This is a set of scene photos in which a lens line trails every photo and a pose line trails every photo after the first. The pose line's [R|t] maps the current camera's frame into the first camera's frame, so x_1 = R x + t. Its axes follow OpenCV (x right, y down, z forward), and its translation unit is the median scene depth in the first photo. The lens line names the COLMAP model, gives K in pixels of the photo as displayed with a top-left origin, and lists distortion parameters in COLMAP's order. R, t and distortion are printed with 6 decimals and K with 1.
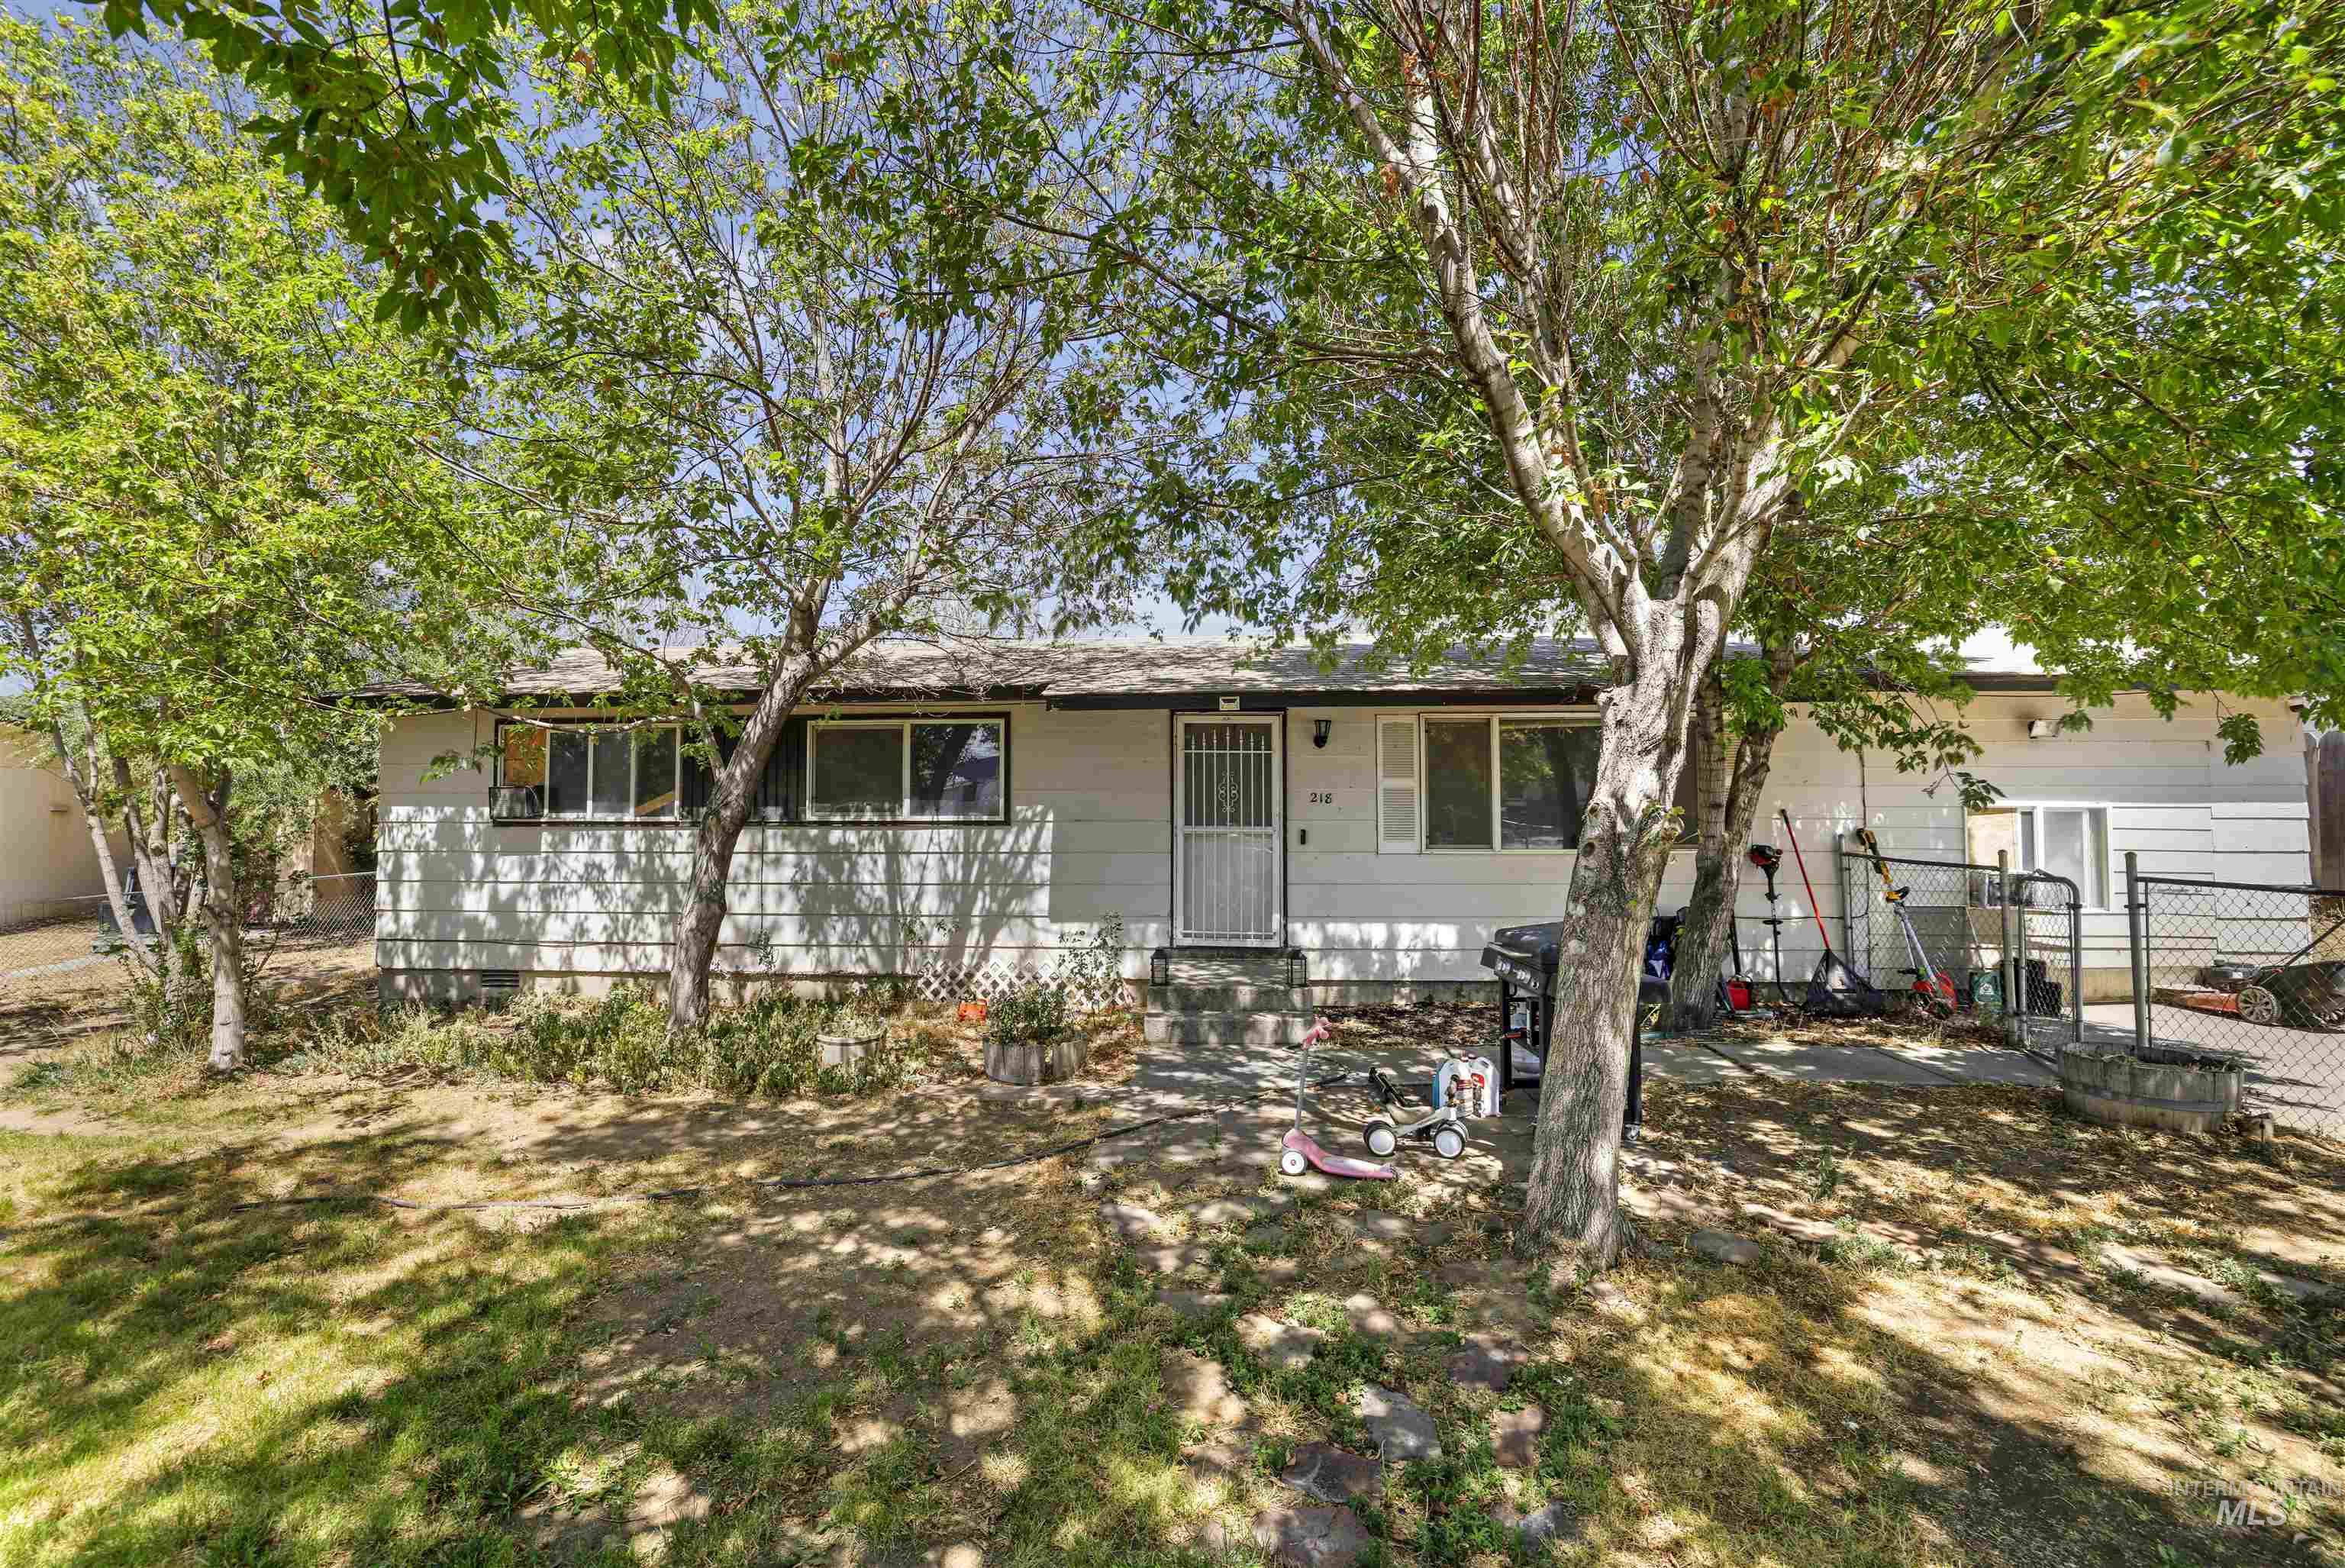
lens RADIAL K [[1021.2, 0, 1172.7], [0, 1021.2, 790.6], [0, 0, 1]] dist [-0.012706, 0.001140]
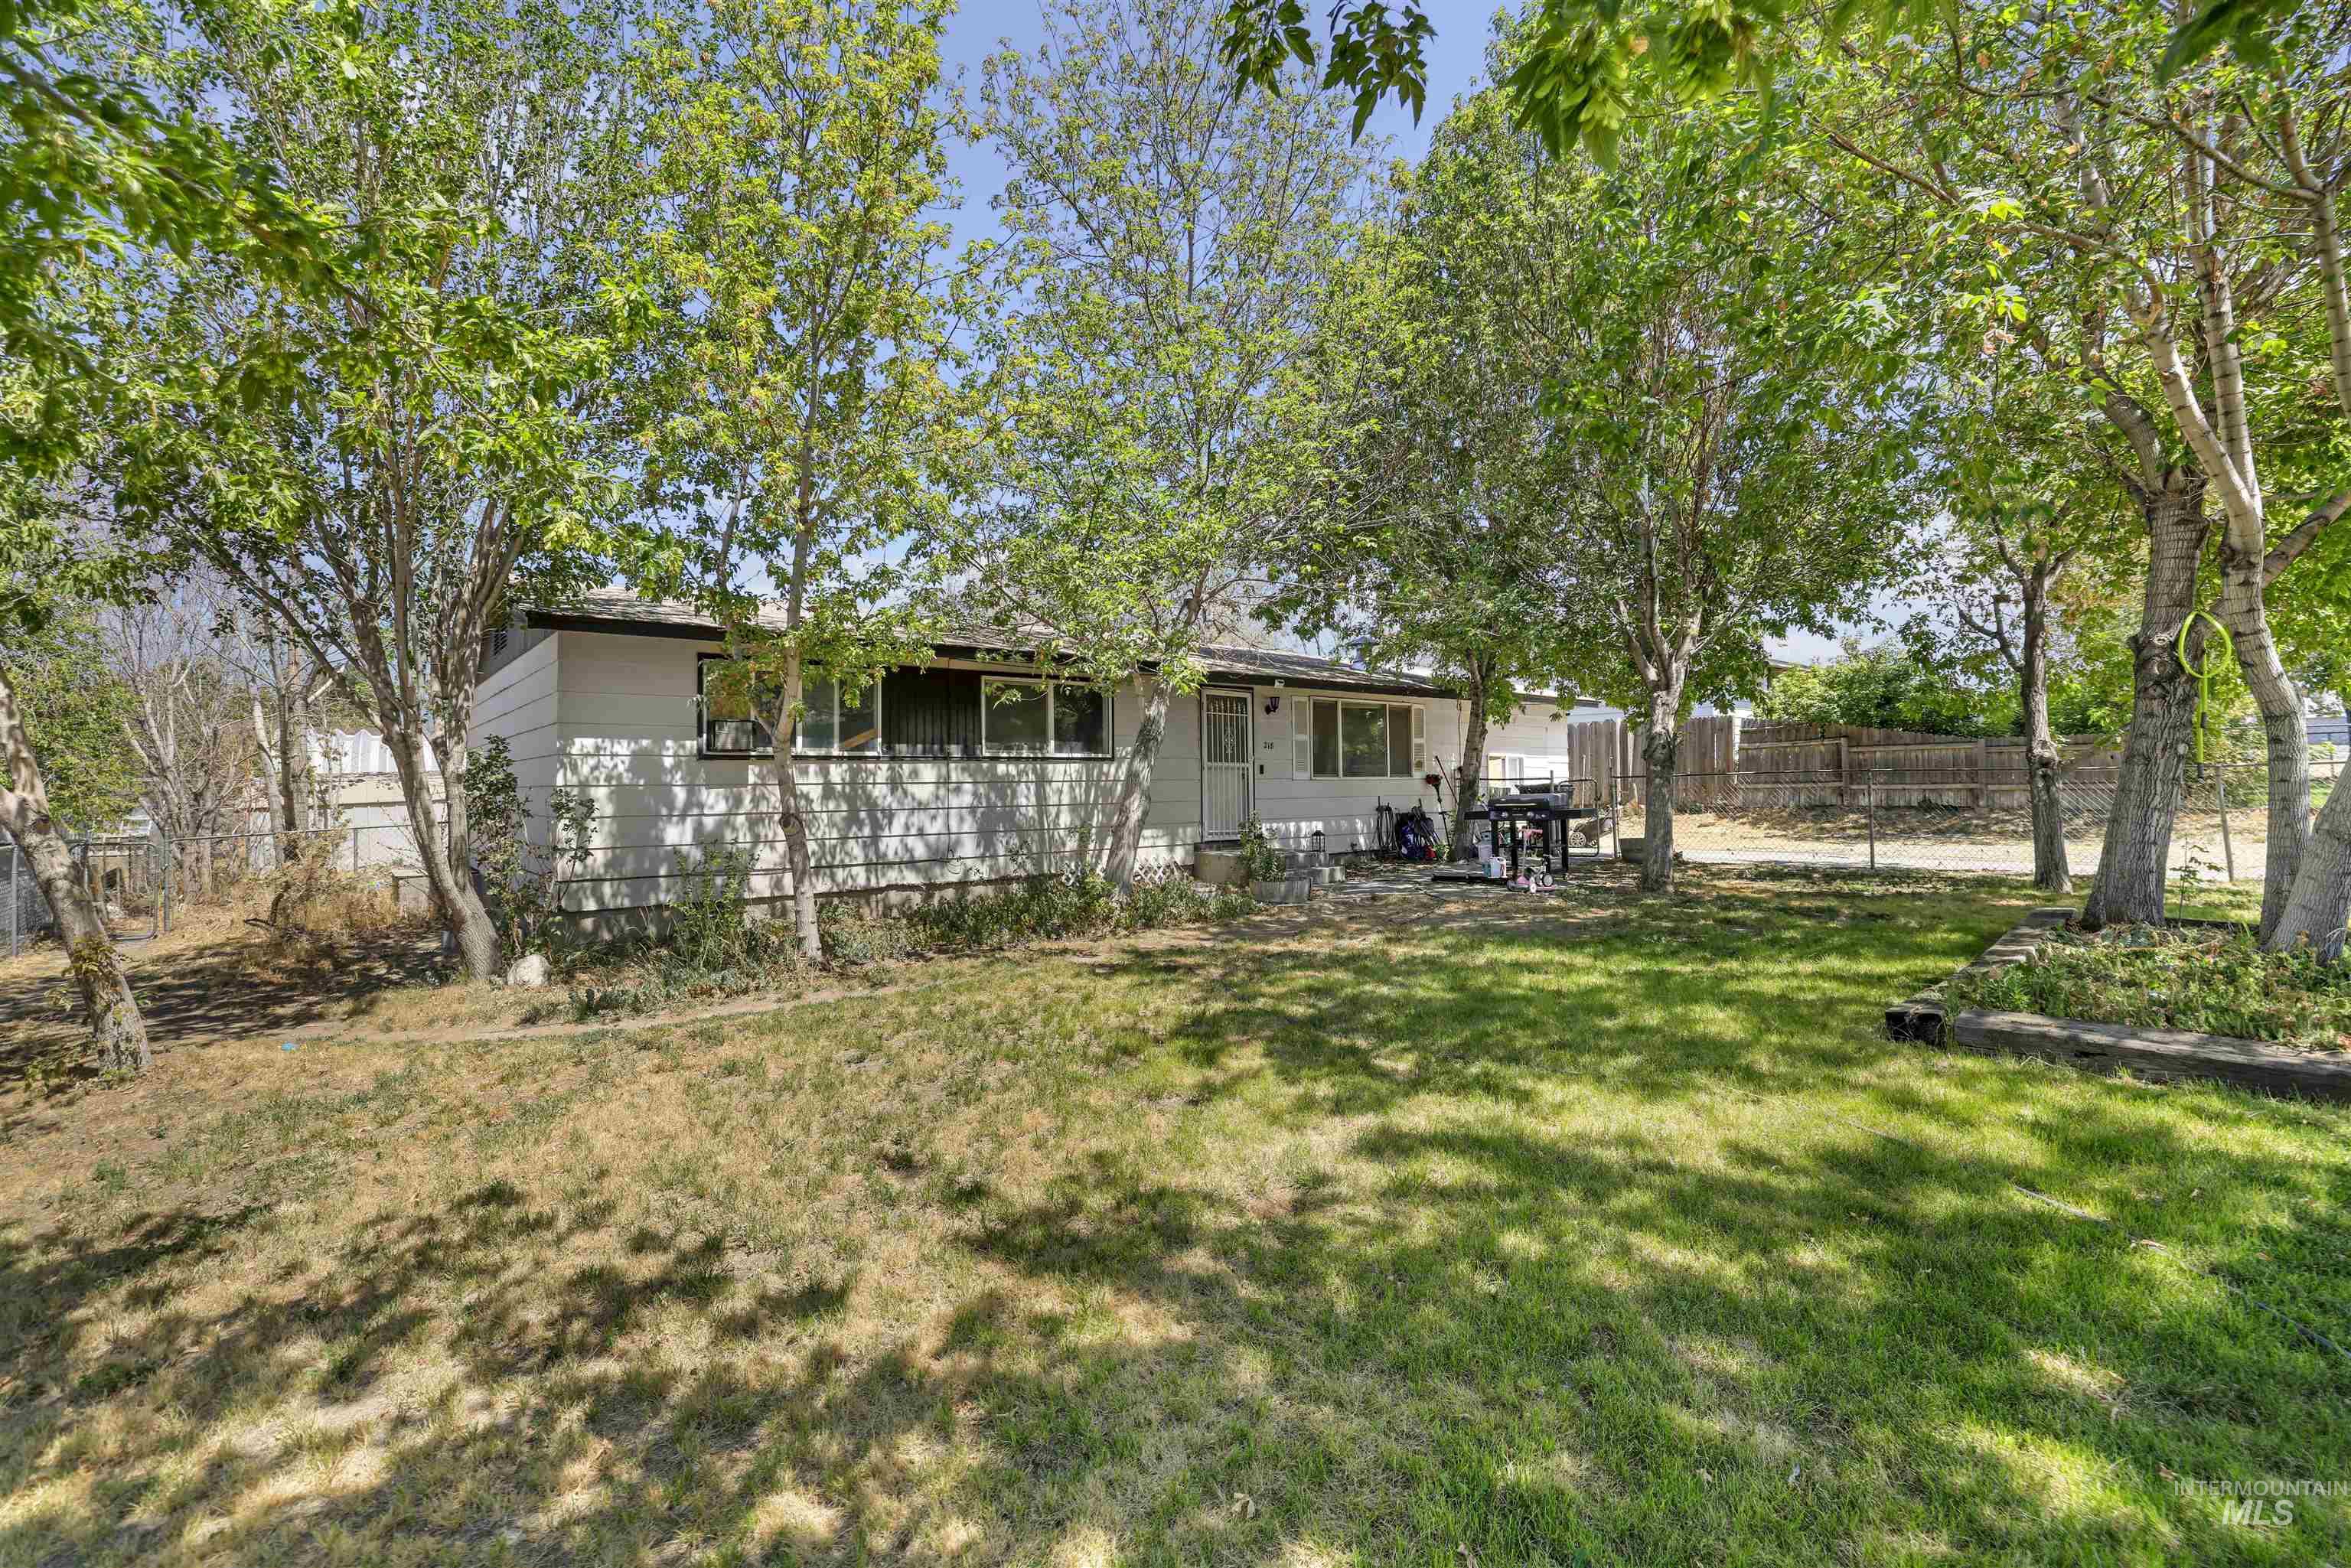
lens RADIAL K [[1023.7, 0, 1175.3], [0, 1023.7, 775.5], [0, 0, 1]] dist [-0.012706, 0.001140]
pose [[0.711324, -0.002650, 0.702860, -1.060052], [-0.012981, 0.999773, 0.016907, 0.028894], [-0.702745, -0.021150, 0.711128, -0.045641]]
